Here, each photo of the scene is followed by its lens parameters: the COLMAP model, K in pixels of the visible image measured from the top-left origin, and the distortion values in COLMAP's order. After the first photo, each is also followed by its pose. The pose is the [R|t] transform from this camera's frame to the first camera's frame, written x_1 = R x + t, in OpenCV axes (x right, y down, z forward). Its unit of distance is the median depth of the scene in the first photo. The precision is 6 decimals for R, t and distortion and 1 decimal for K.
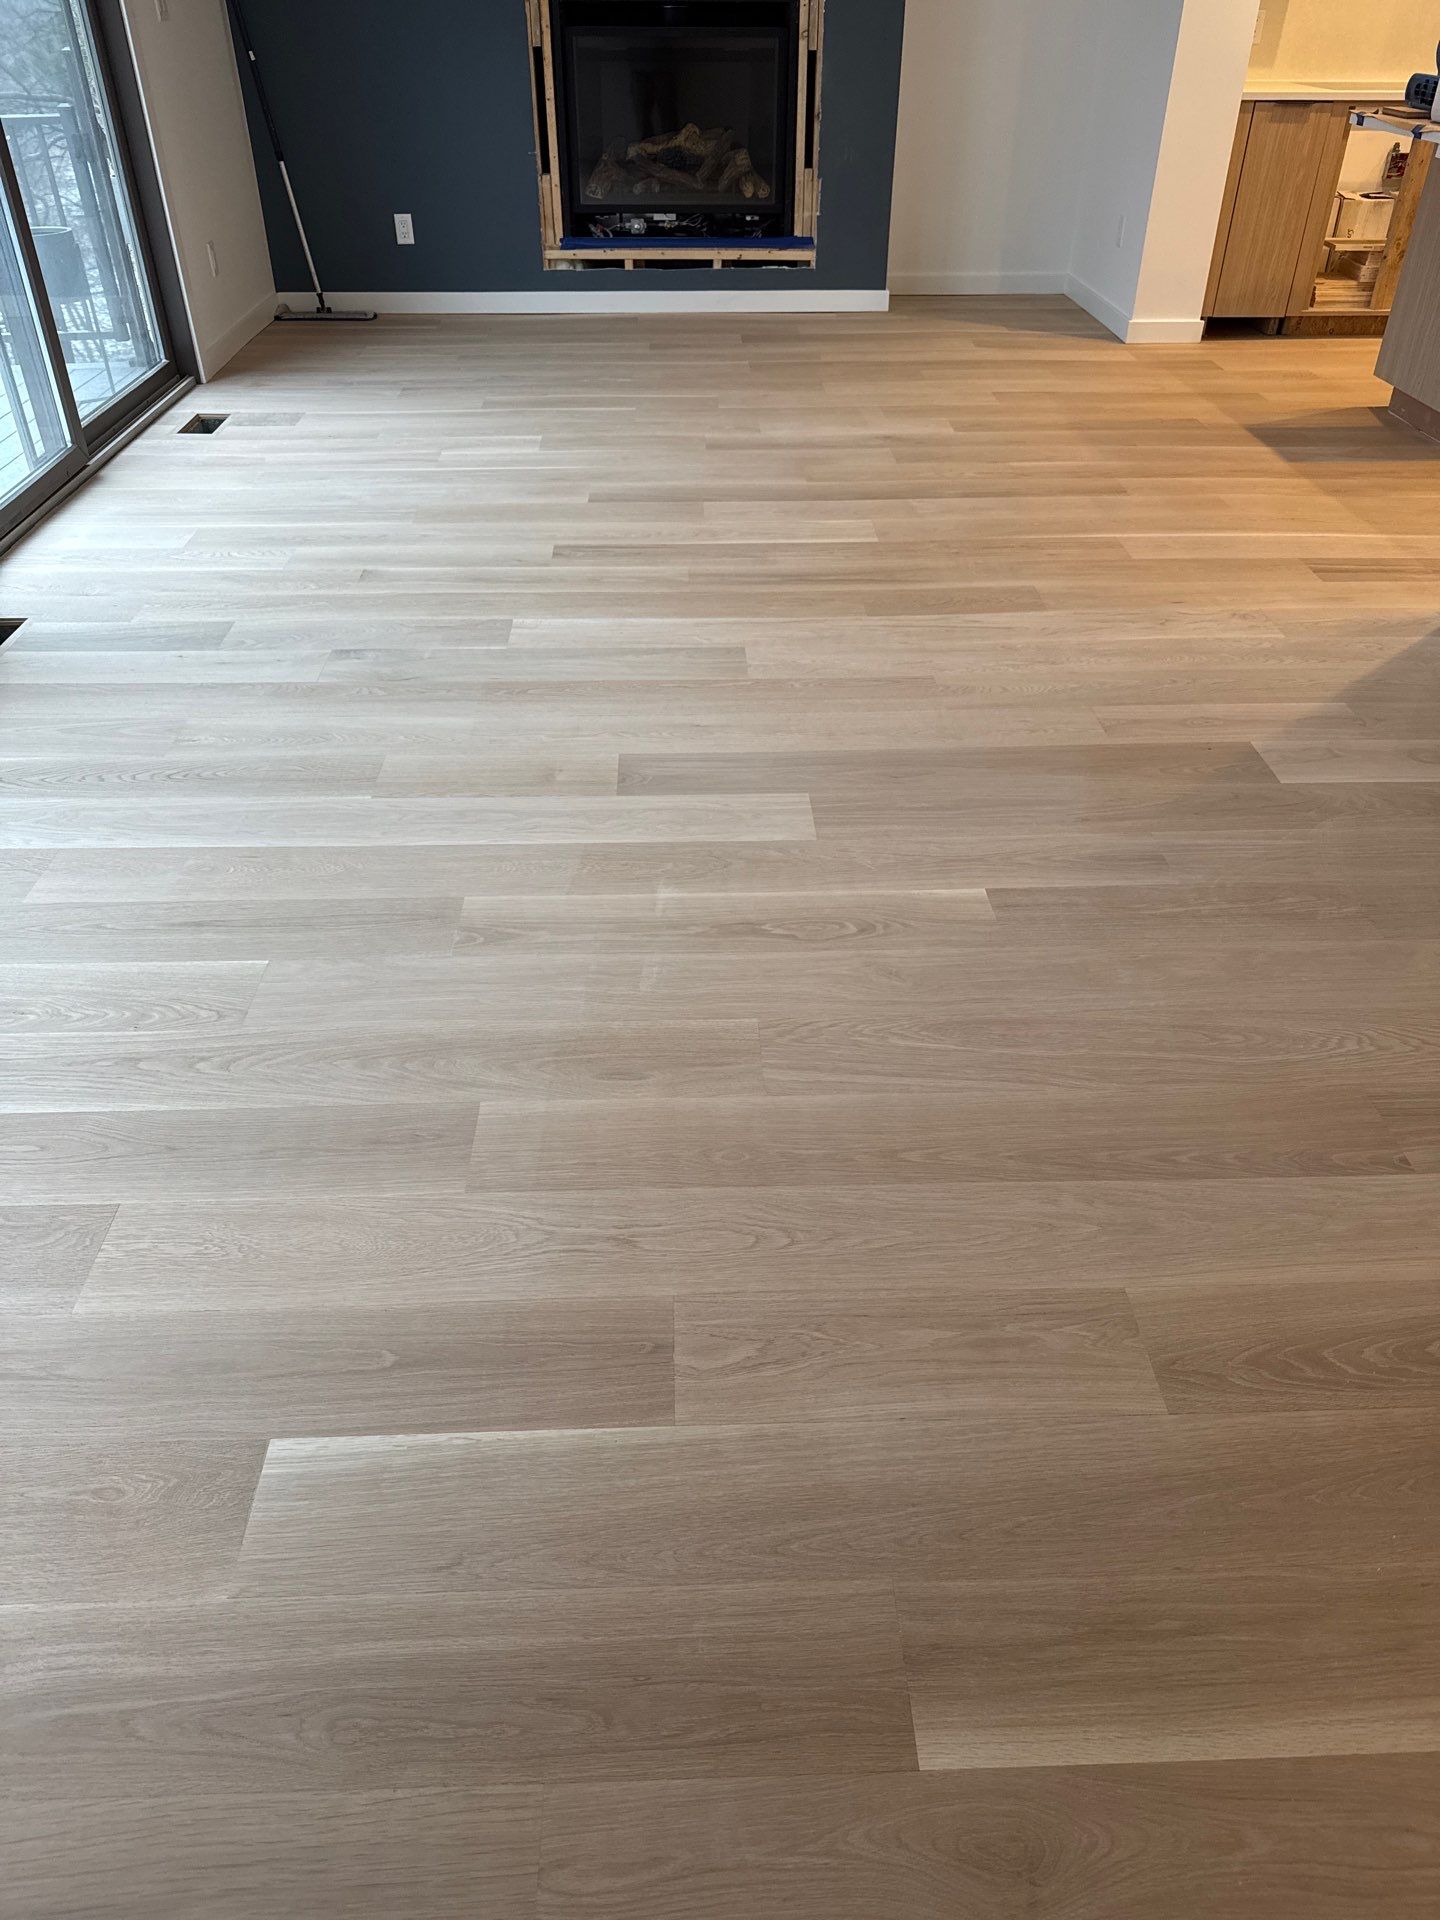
lens RADIAL K [[1344.5, 0, 720.0], [0, 1344.5, 960.0], [0, 0, 1]] dist [0.062519, -0.088023]
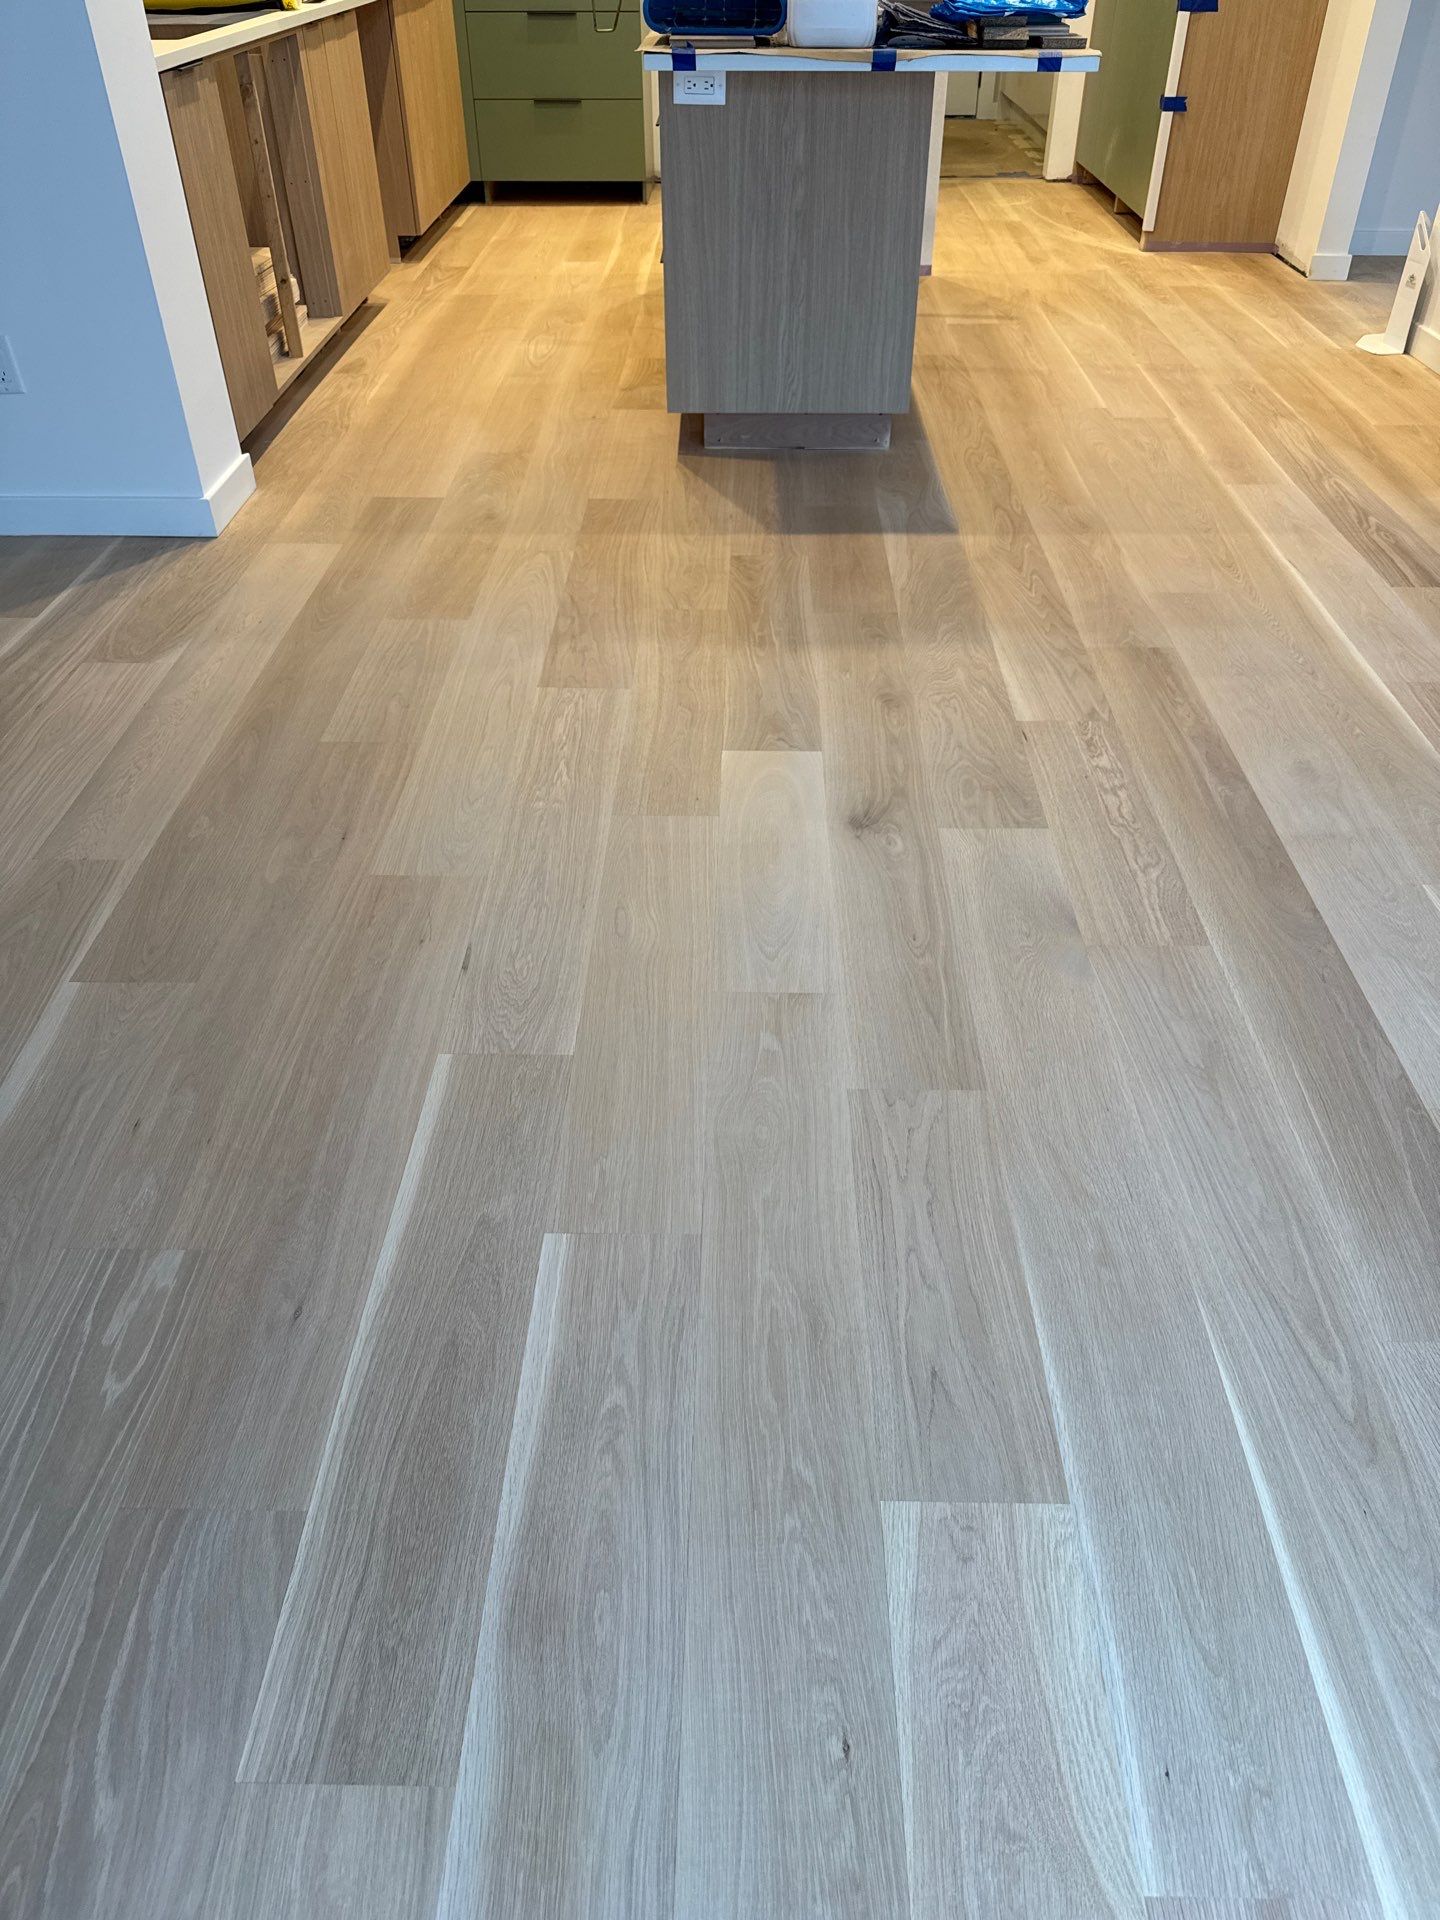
lens RADIAL K [[1344.5, 0, 720.0], [0, 1344.5, 960.0], [0, 0, 1]] dist [0.062519, -0.088023]
pose [[0.051937, -0.623777, 0.779875, -0.497544], [0.586951, 0.650875, 0.481509, -1.113412], [-0.807955, 0.432740, 0.399931, 1.597867]]
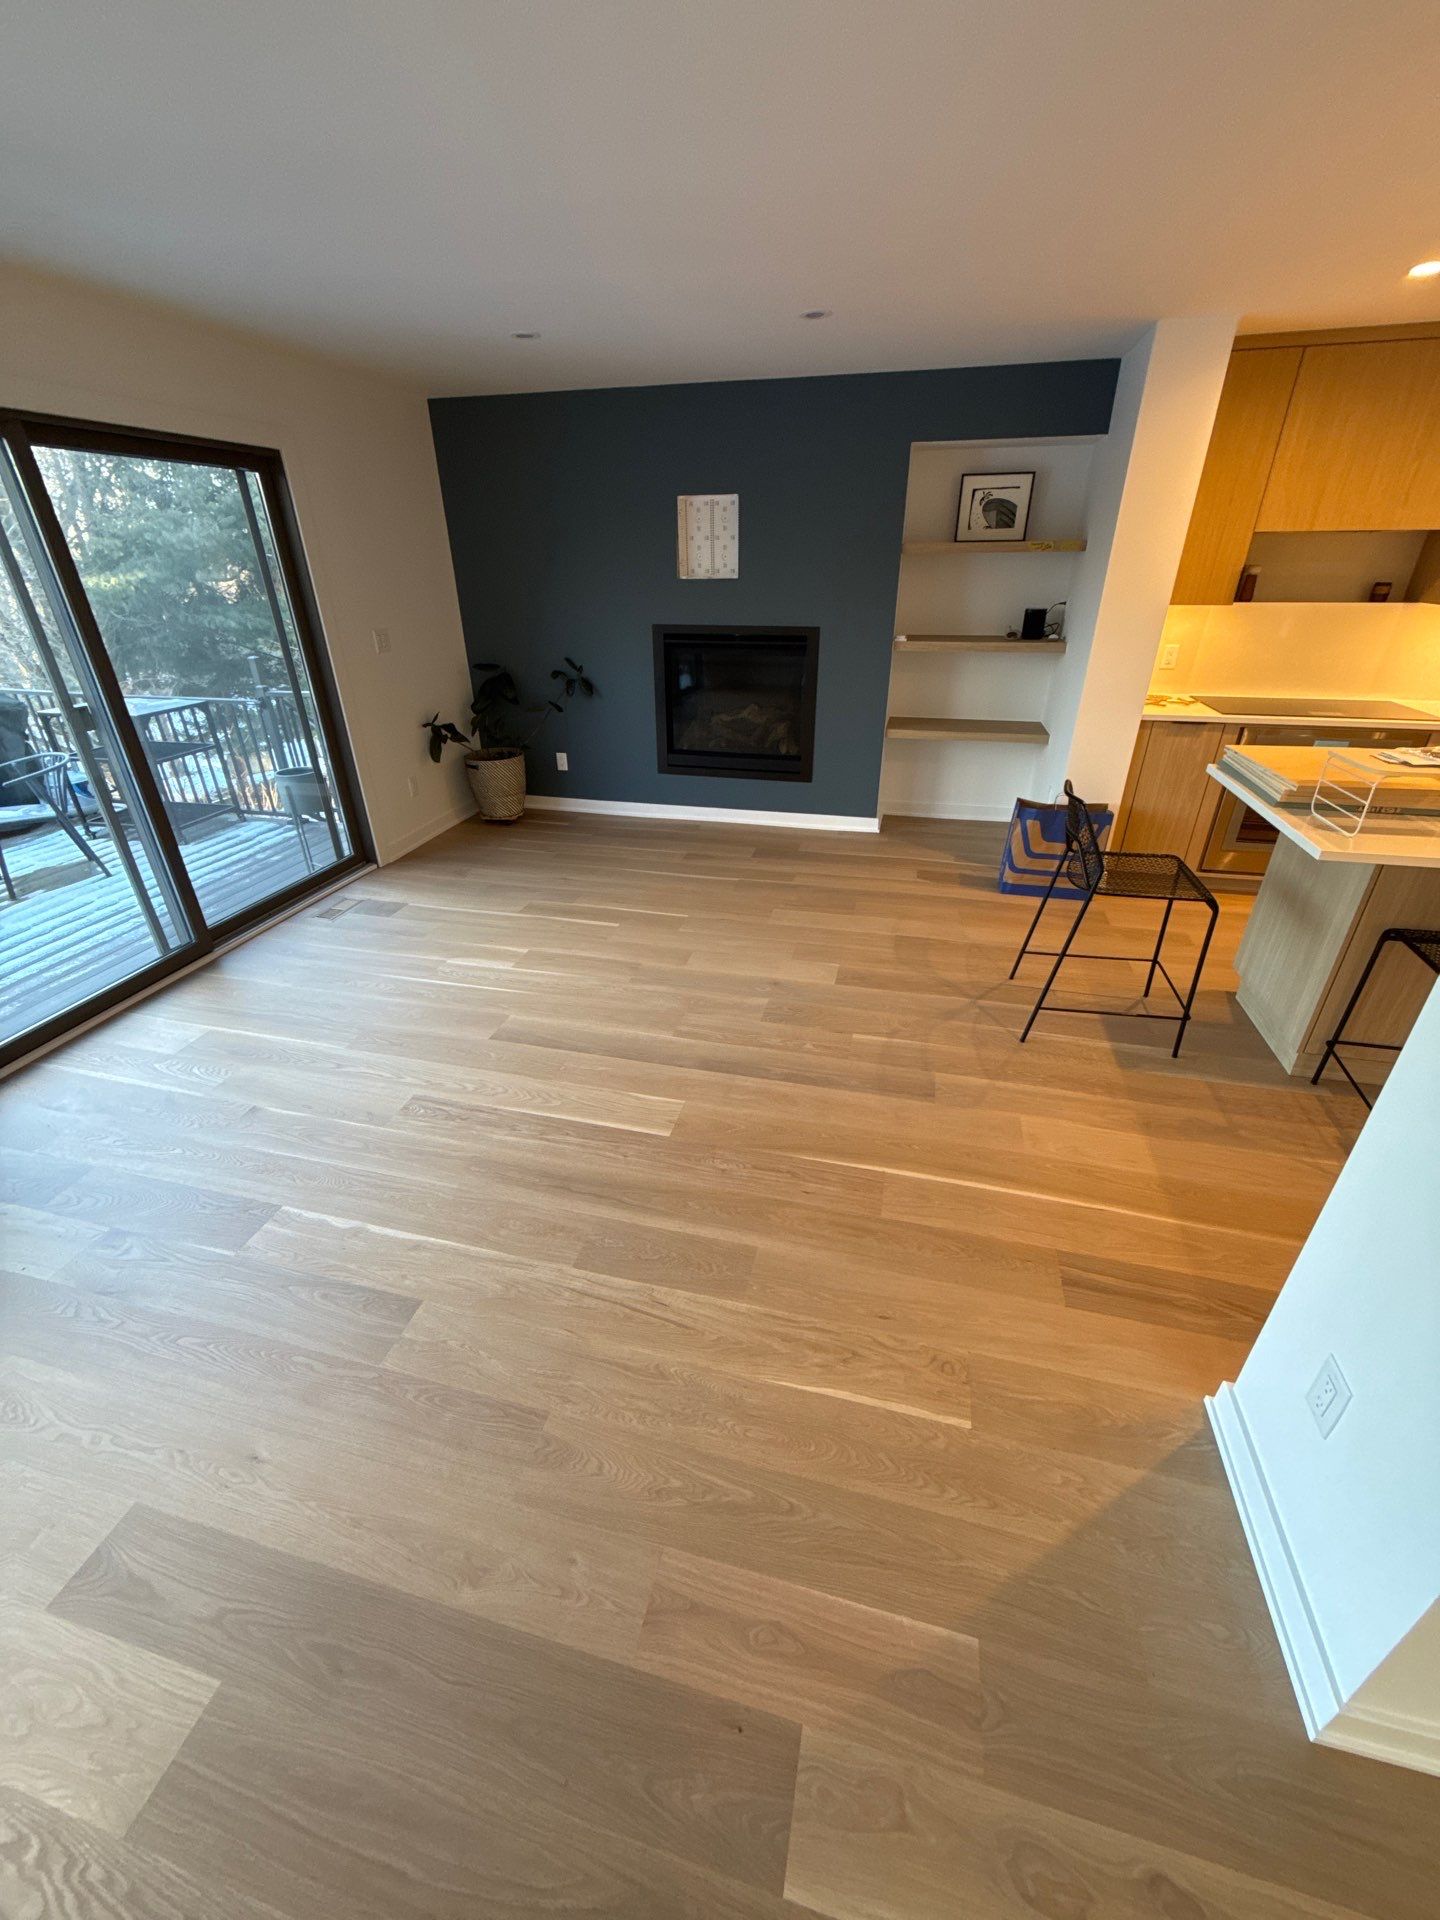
lens RADIAL K [[763.4, 0, 717.0], [0, 763.4, 959.2], [0, 0, 1]] dist [-0.000746, -0.000149]
pose [[0.960729, 0.123241, -0.248618, 0.444179], [-0.155441, 0.981213, -0.114276, -0.584833], [0.229864, 0.148434, 0.961837, 0.588423]]
